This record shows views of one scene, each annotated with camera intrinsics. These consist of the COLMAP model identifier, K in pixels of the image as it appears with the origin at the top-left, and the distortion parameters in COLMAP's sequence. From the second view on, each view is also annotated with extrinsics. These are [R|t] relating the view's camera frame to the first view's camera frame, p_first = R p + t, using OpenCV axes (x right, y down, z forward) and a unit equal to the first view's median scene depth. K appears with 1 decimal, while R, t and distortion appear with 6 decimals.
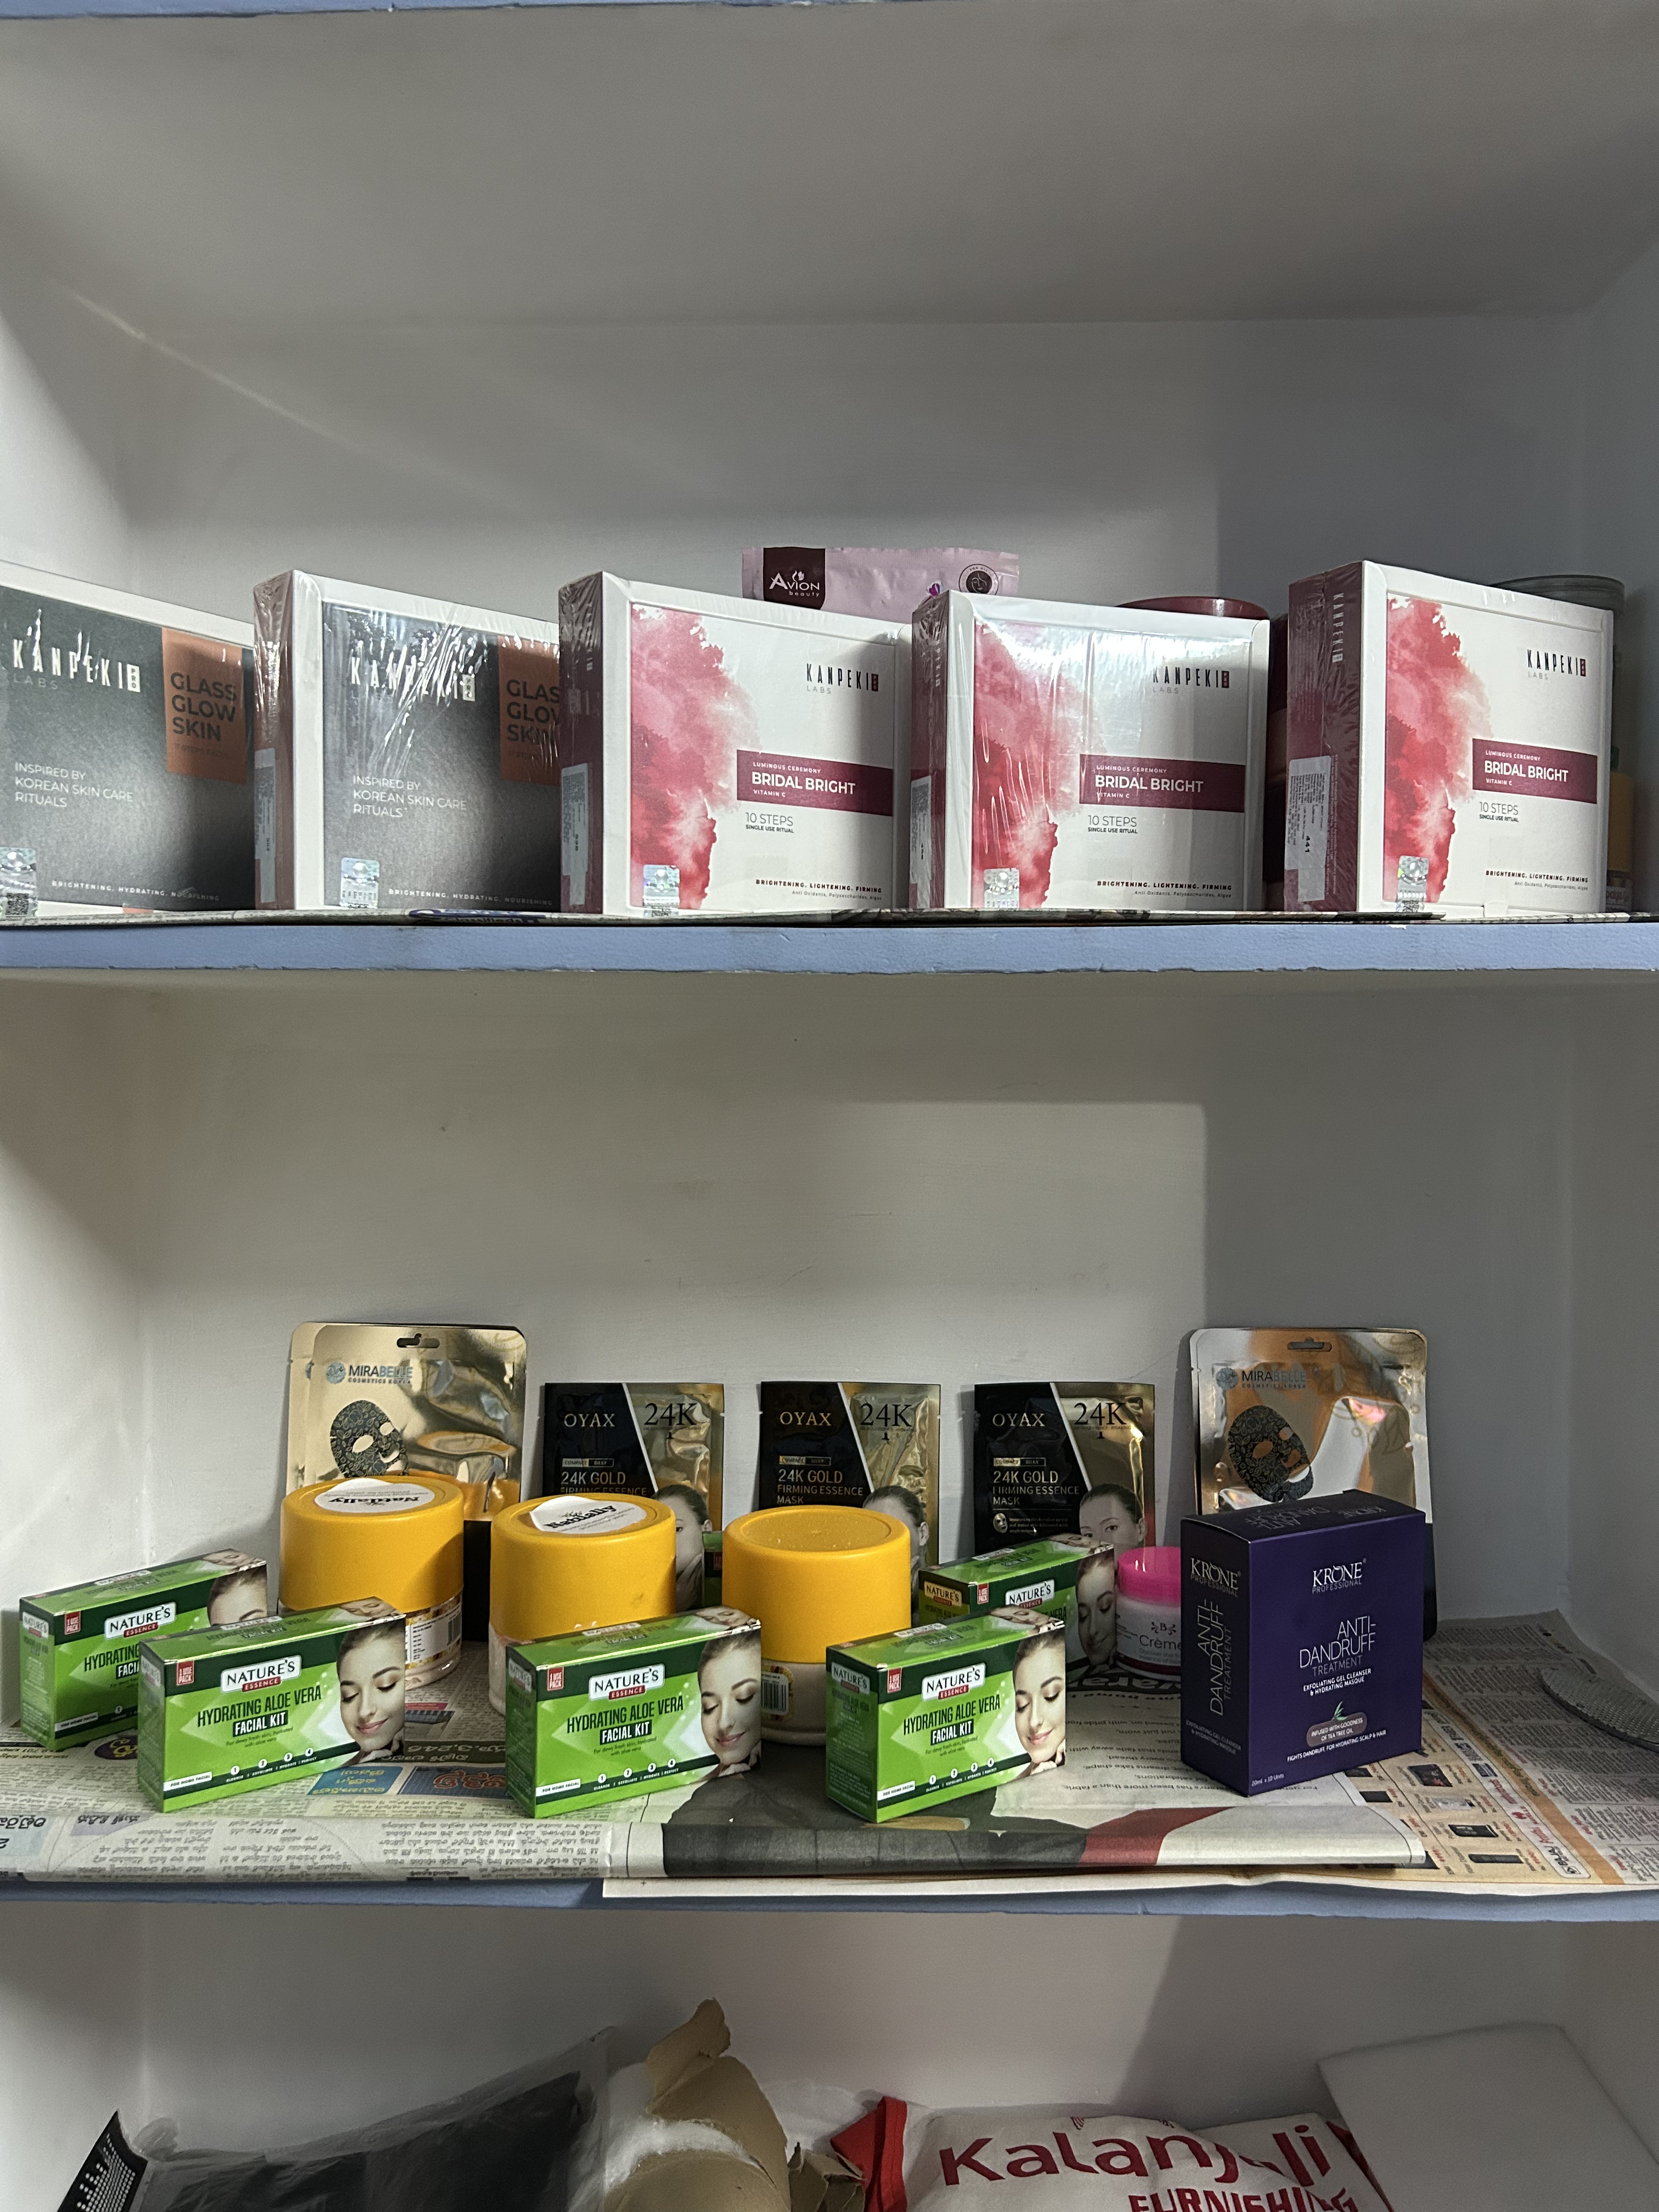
lens RADIAL K [[1672.0, 0, 829.5], [0, 1672.0, 1108.1], [0, 0, 1]] dist [0.049605, -0.060855]
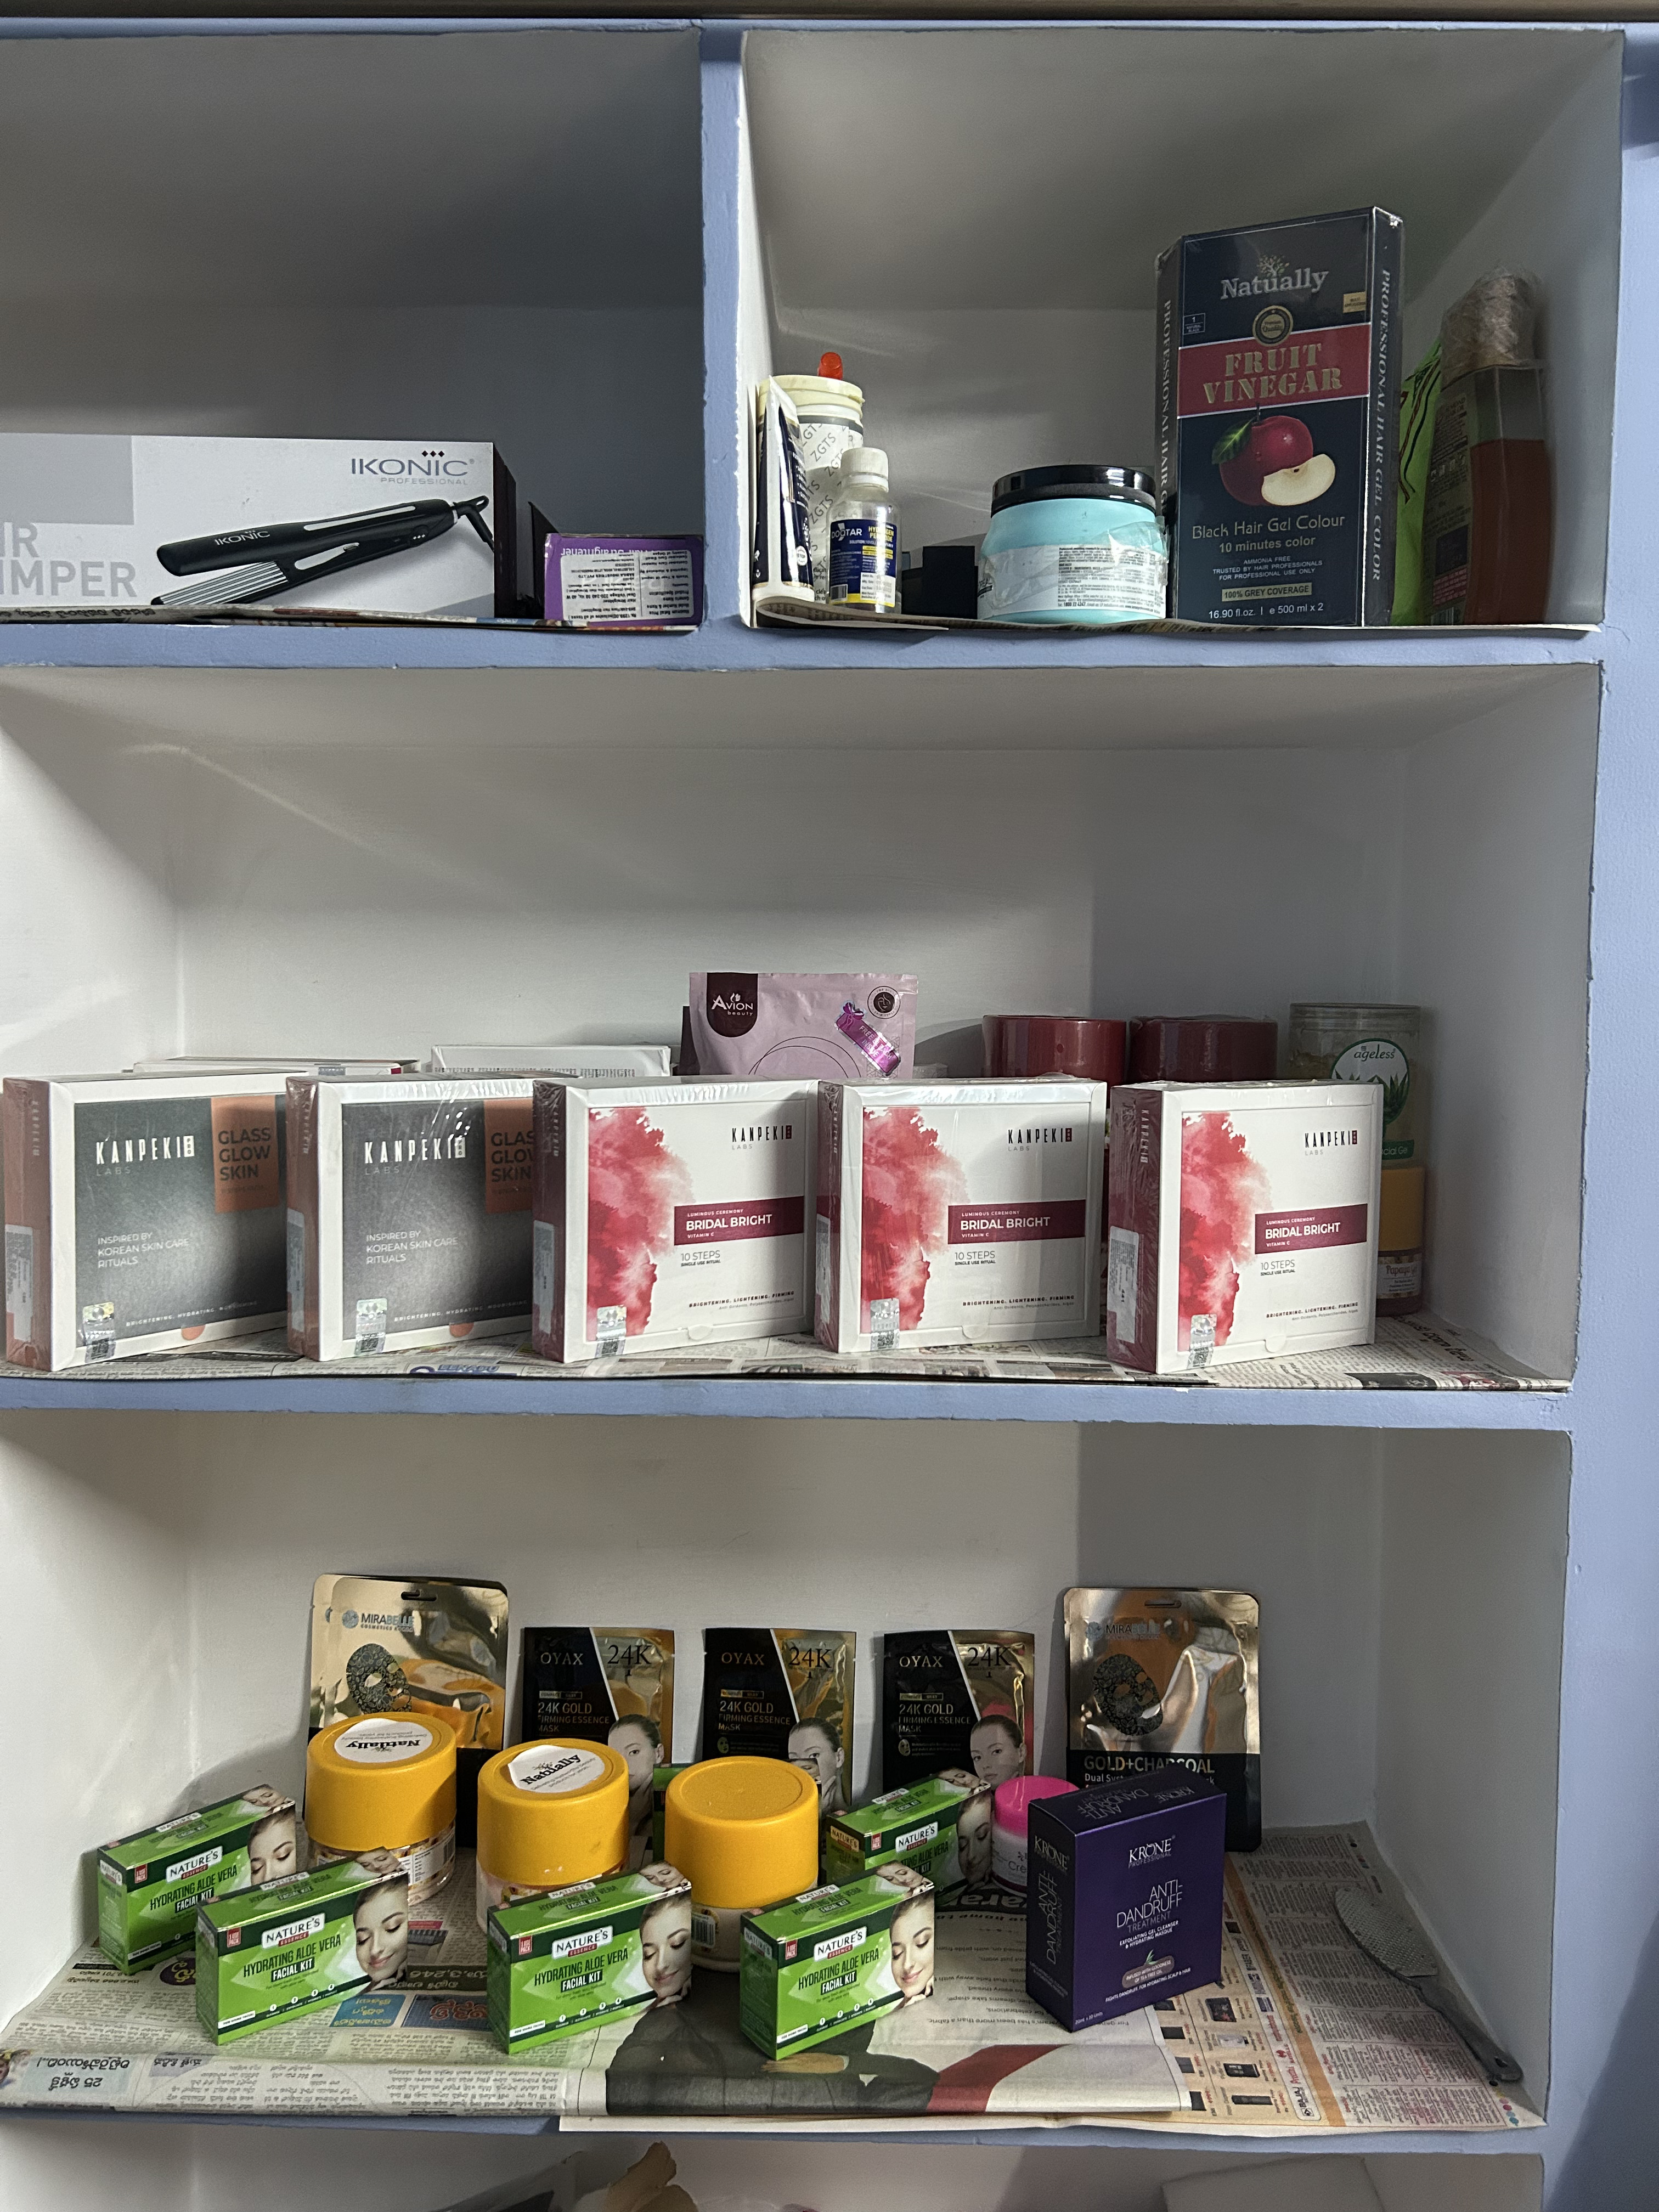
lens RADIAL K [[1672.0, 0, 840.9], [0, 1672.0, 1112.9], [0, 0, 1]] dist [0.049605, -0.060855]
pose [[0.999970, 0.007617, 0.001073, 0.065619], [-0.007652, 0.999253, 0.037874, -0.320304], [-0.000783, -0.037881, 0.999282, -0.235952]]
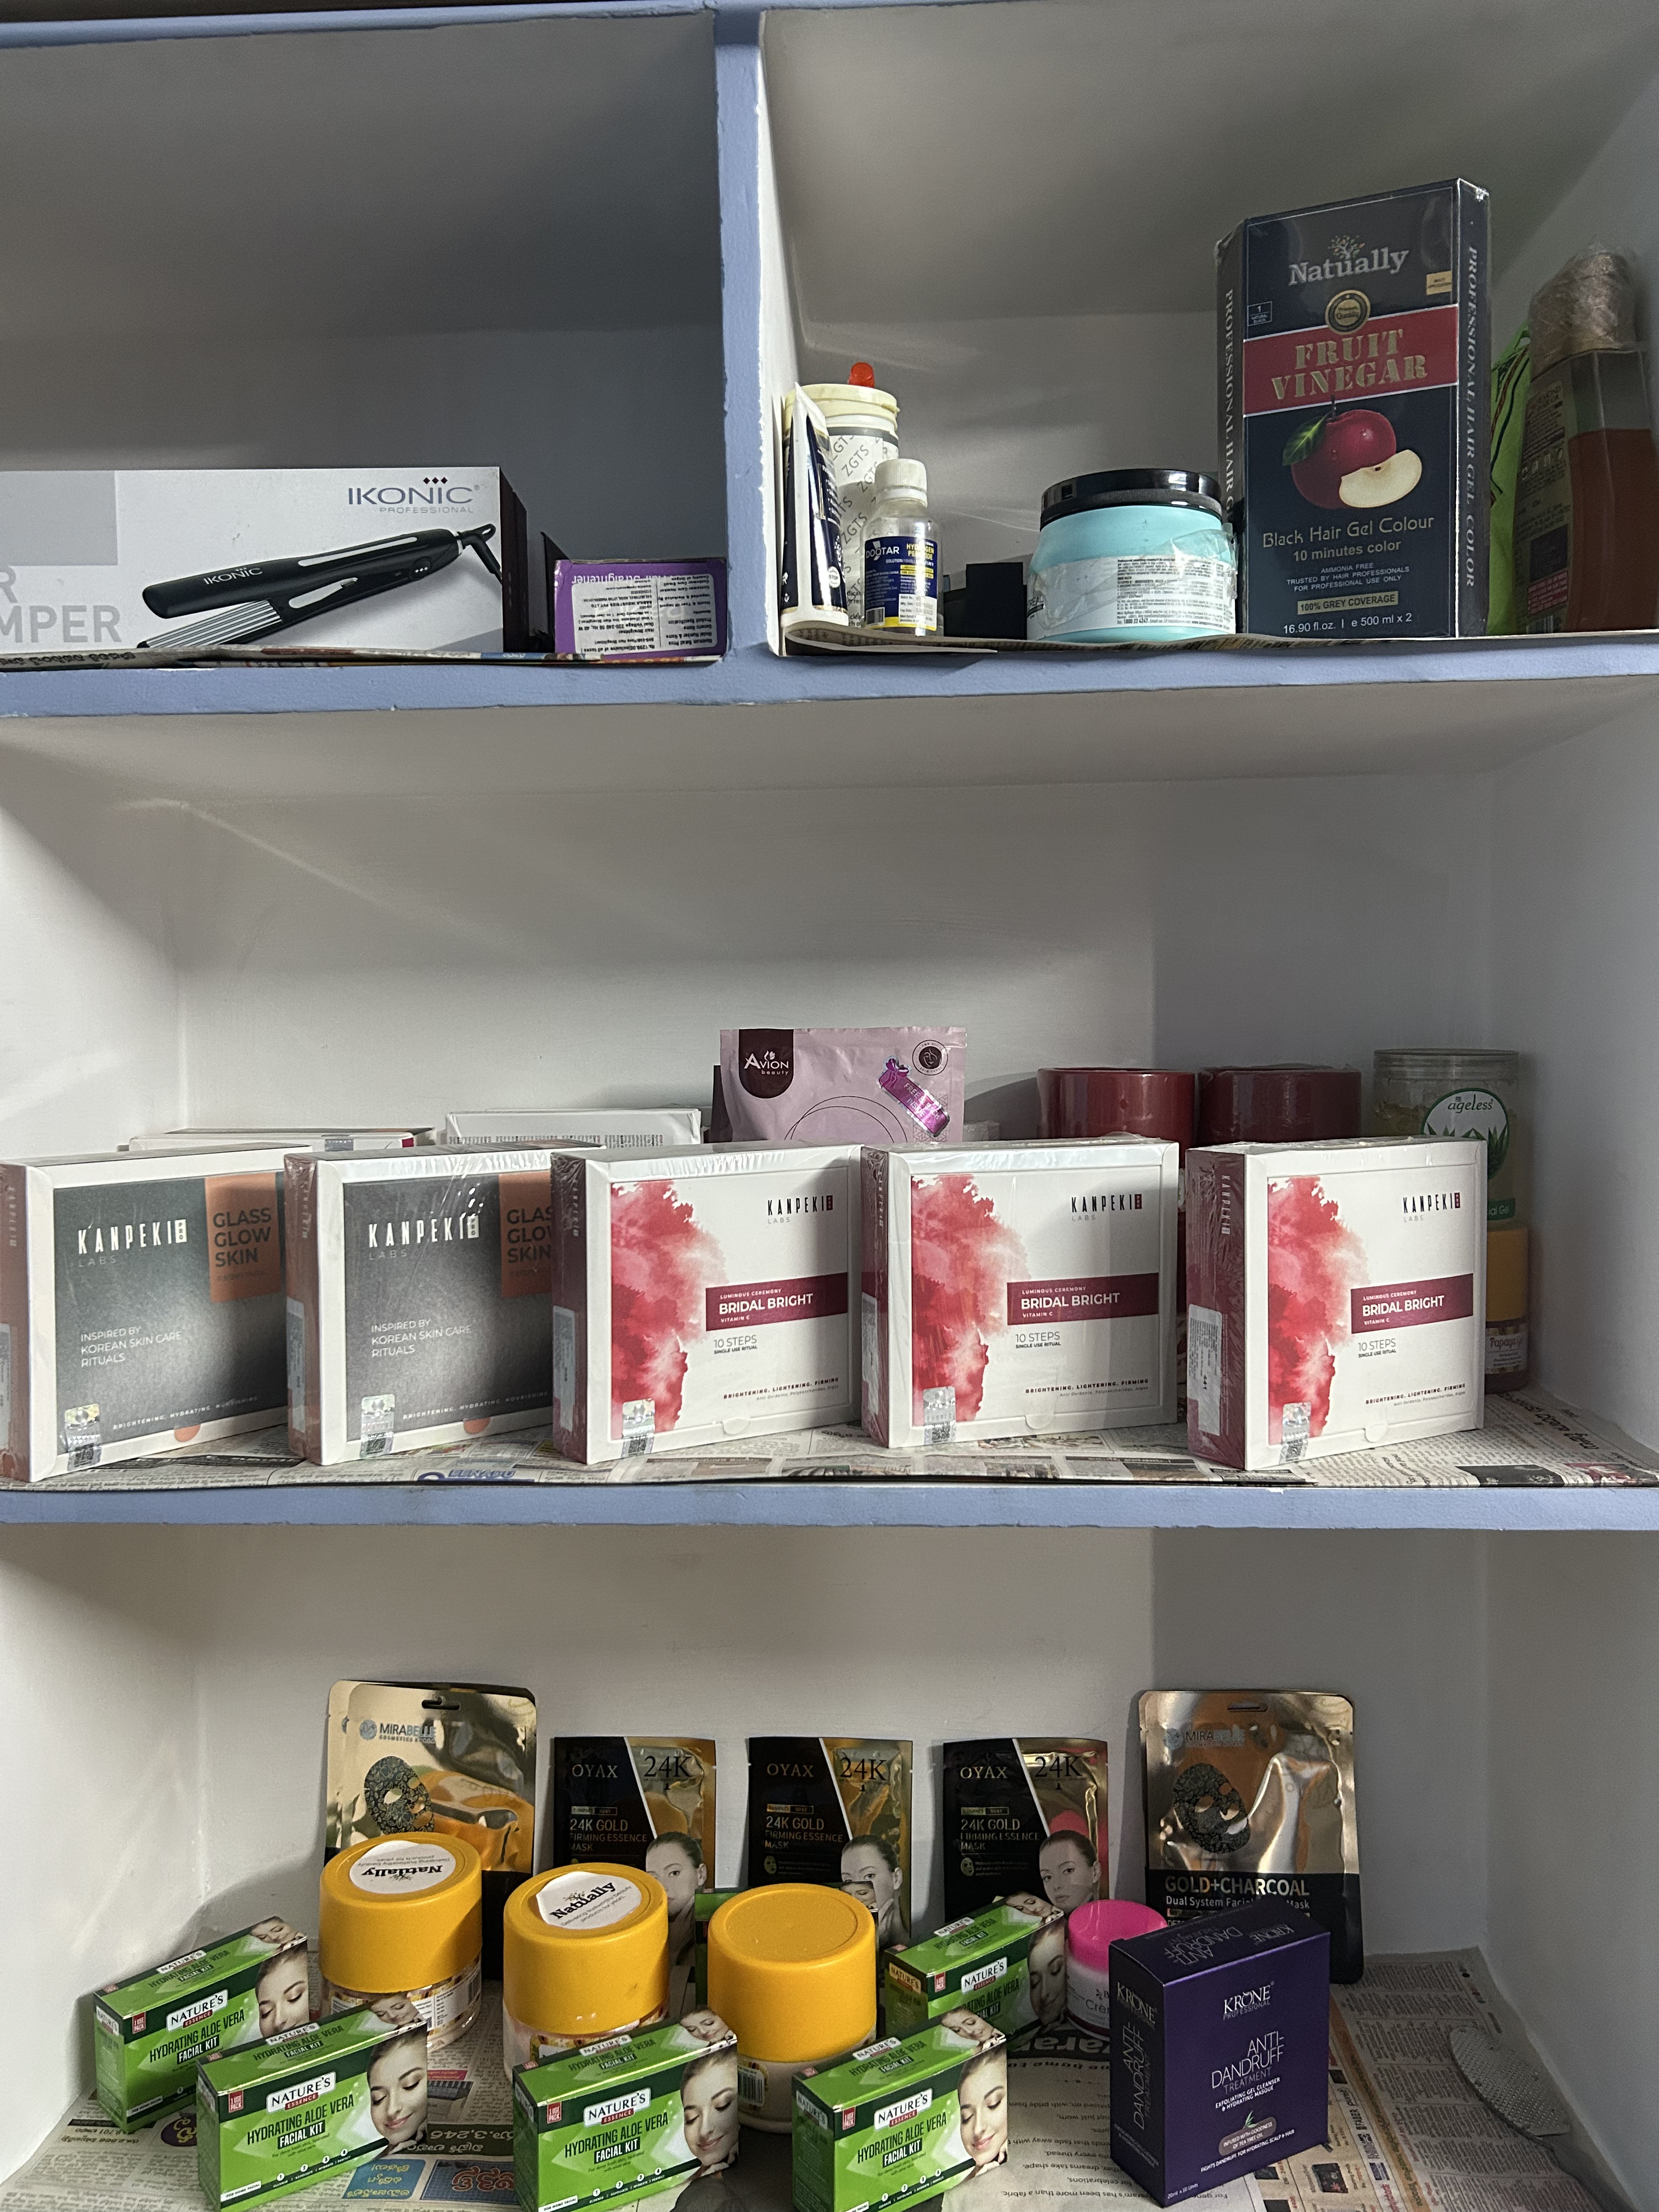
lens RADIAL K [[1672.0, 0, 829.9], [0, 1672.0, 1108.3], [0, 0, 1]] dist [0.049605, -0.060855]
pose [[0.999527, -0.010013, -0.029086, 0.061910], [0.010350, 0.999881, 0.011455, -0.336553], [0.028968, -0.011750, 0.999511, -0.129792]]
